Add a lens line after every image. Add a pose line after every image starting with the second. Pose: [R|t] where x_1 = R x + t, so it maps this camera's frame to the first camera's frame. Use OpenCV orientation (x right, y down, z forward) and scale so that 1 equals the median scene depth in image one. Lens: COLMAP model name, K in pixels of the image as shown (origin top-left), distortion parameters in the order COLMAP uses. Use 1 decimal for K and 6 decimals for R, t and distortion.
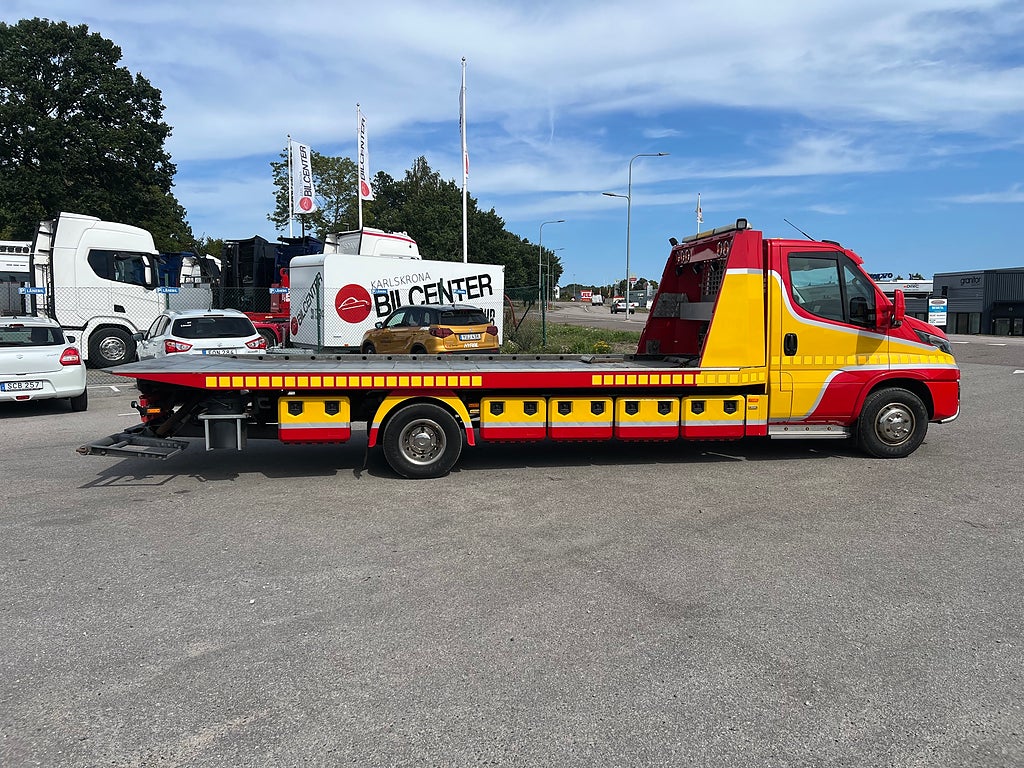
lens RADIAL K [[762.8, 0, 518.5], [0, 762.8, 387.2], [0, 0, 1]] dist [0.076551, -0.090575]
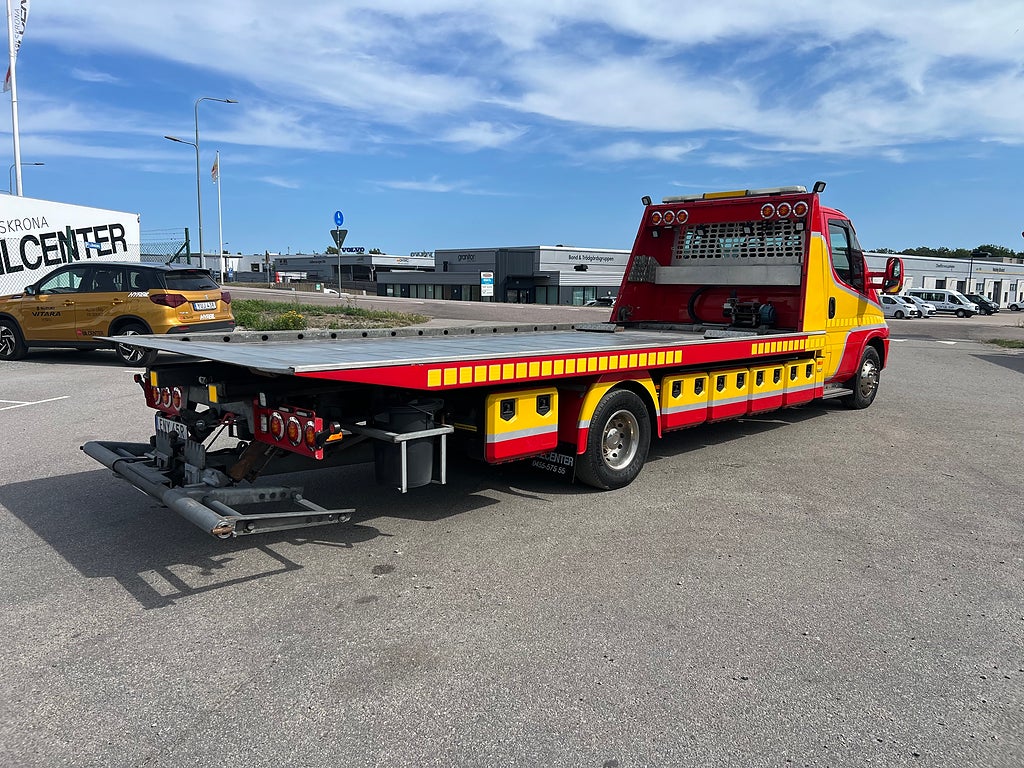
lens RADIAL K [[769.8, 0, 508.7], [0, 769.8, 375.4], [0, 0, 1]] dist [0.045120, -0.041625]
pose [[0.790568, -0.061868, 0.609241, -0.238888], [0.047835, 0.998083, 0.039282, -0.009847], [-0.610504, -0.001912, 0.792011, 0.162069]]
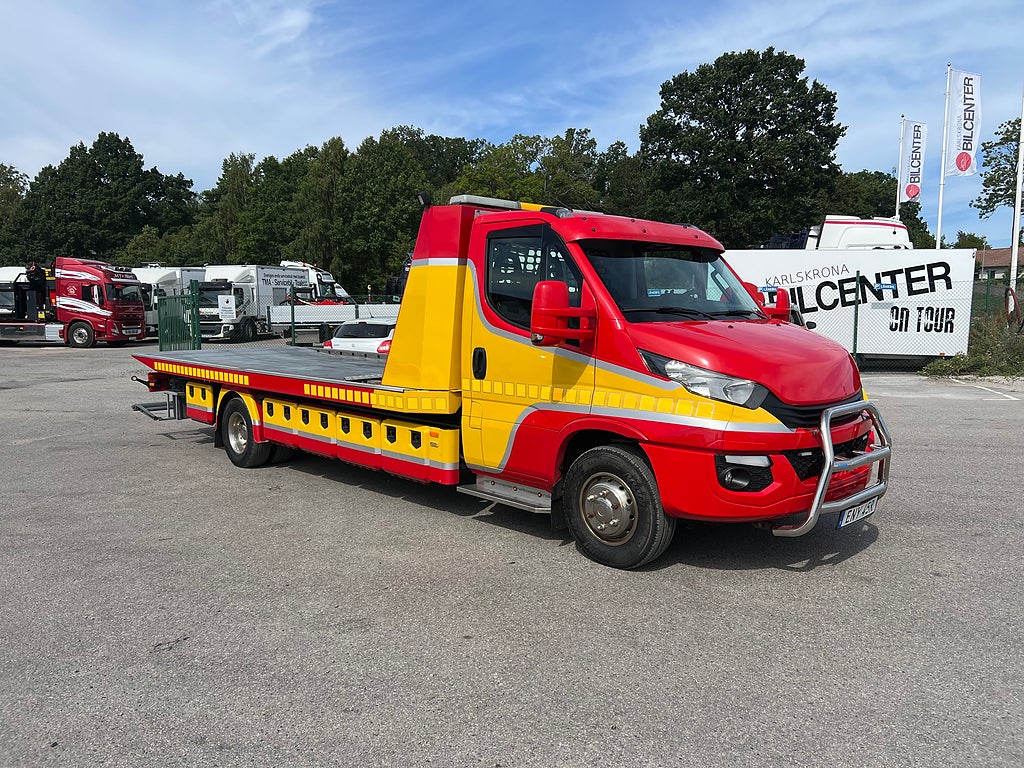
lens RADIAL K [[765.4, 0, 524.8], [0, 765.4, 386.5], [0, 0, 1]] dist [0.050636, -0.050150]
pose [[0.616810, 0.078382, -0.783199, 0.346801], [-0.078276, 0.996205, 0.038053, -0.023987], [0.783210, 0.037834, 0.620605, 0.223383]]
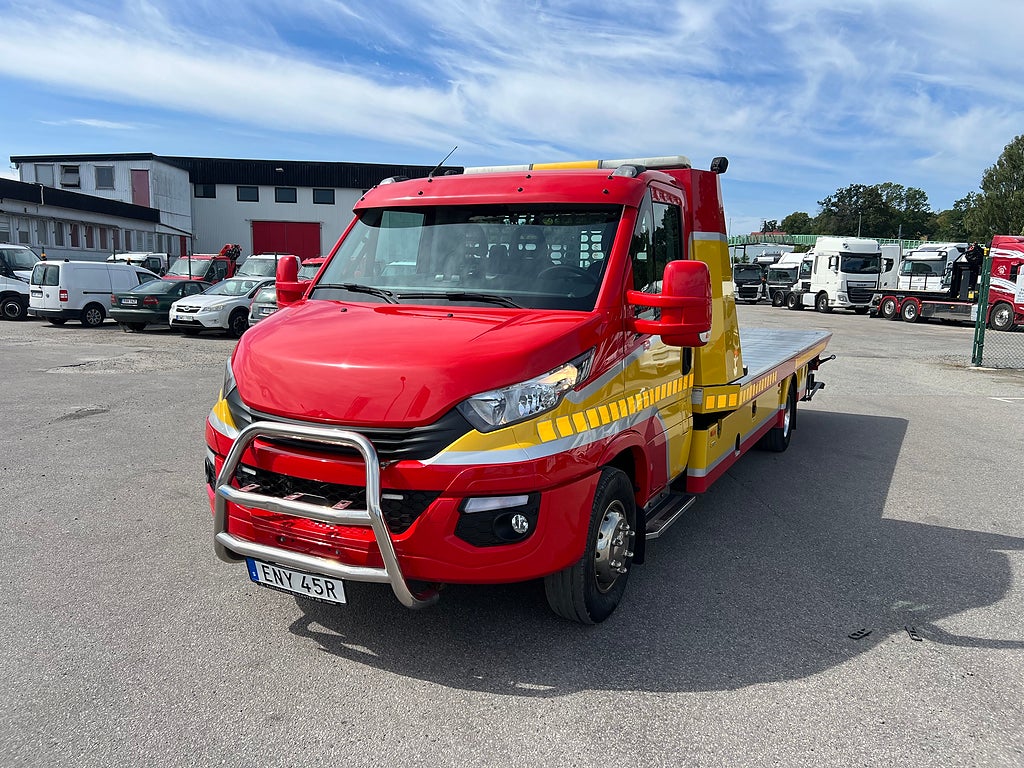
lens RADIAL K [[778.9, 0, 508.9], [0, 778.9, 367.2], [0, 0, 1]] dist [0.038859, -0.046585]
pose [[-0.569287, 0.081562, -0.818083, 0.335921], [-0.104112, 0.979904, 0.170145, -0.060520], [0.815520, 0.182034, -0.549355, 0.552235]]
